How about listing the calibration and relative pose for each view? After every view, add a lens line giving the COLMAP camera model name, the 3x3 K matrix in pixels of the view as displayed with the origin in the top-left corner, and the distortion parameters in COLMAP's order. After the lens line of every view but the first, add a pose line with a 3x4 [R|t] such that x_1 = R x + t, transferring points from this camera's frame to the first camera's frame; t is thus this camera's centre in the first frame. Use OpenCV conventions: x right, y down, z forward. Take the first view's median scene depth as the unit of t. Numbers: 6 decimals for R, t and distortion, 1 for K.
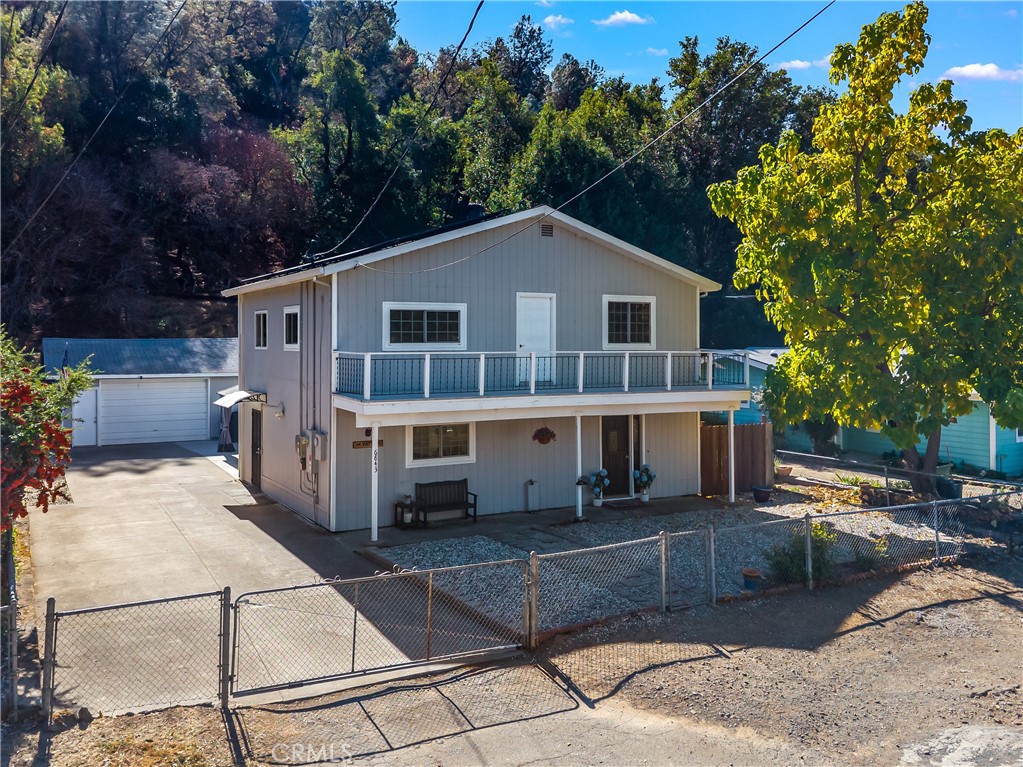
lens RADIAL K [[904.1, 0, 524.3], [0, 904.1, 333.8], [0, 0, 1]] dist [0.053103, -0.023600]
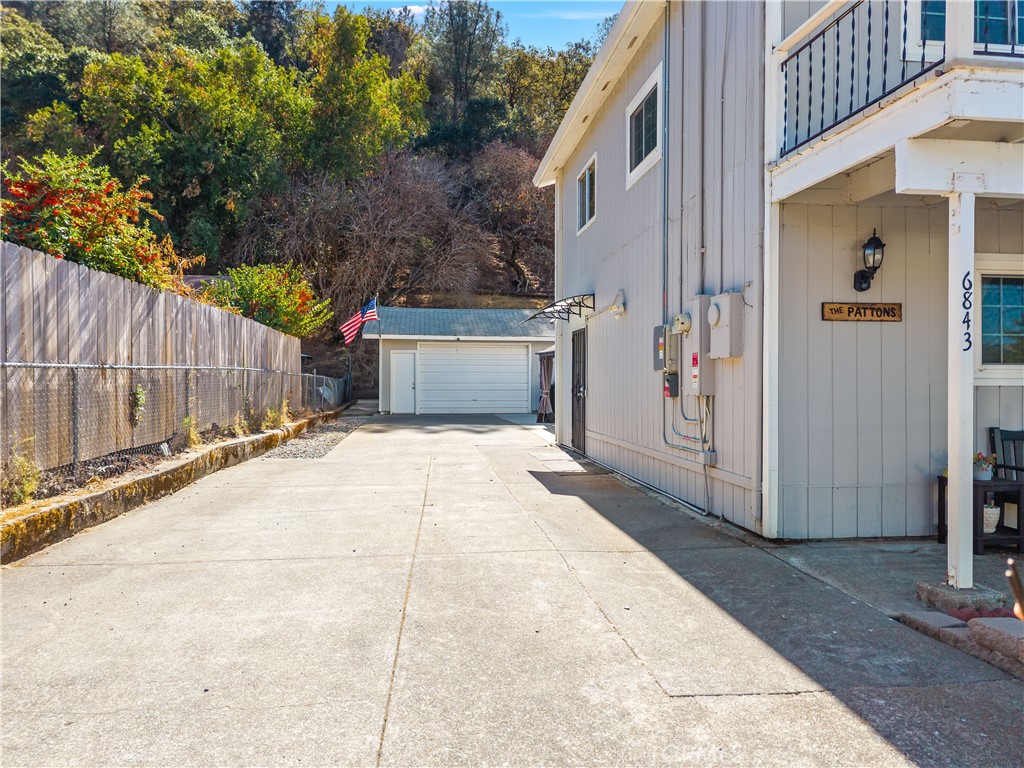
lens RADIAL K [[703.7, 0, 508.3], [0, 703.7, 380.6], [0, 0, 1]] dist [0.049786, -0.021893]
pose [[0.923034, 0.001631, -0.384714, -0.172293], [0.001233, 0.999973, 0.007197, 0.131064], [0.384715, -0.007117, 0.923008, 0.600811]]
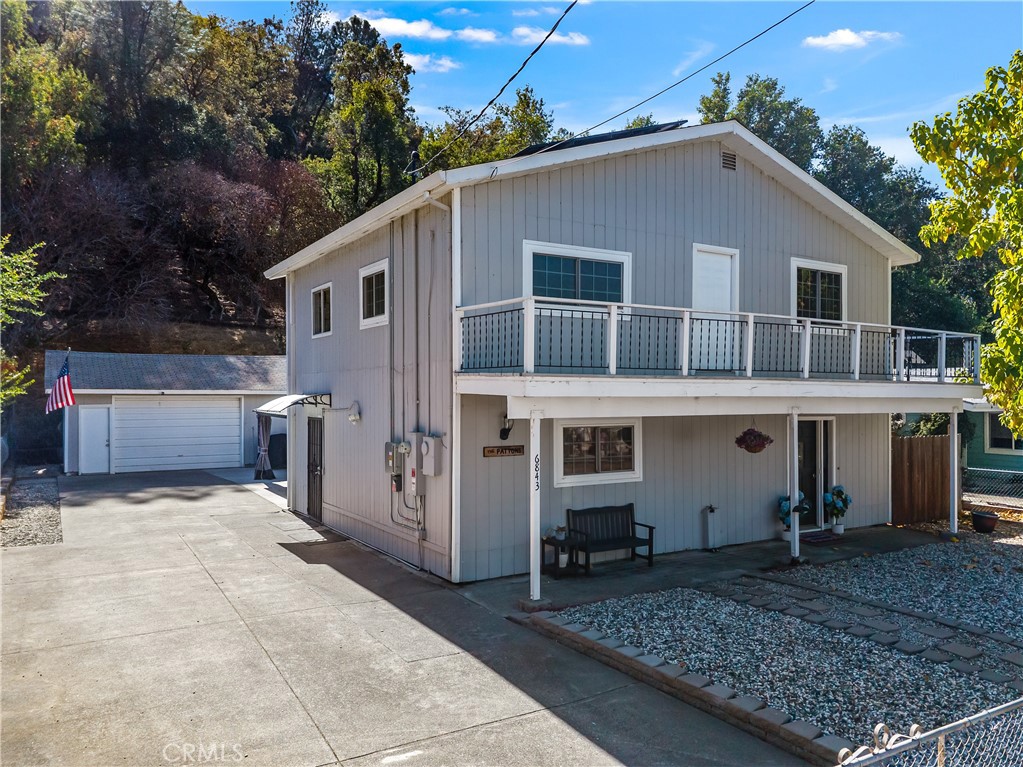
lens RADIAL K [[786.0, 0, 551.1], [0, 786.0, 389.4], [0, 0, 1]] dist [0.042060, -0.015635]
pose [[0.998637, 0.000353, 0.052195, -0.149471], [-0.000417, 0.999999, 0.001218, 0.067335], [-0.052194, -0.001238, 0.998636, 0.373850]]
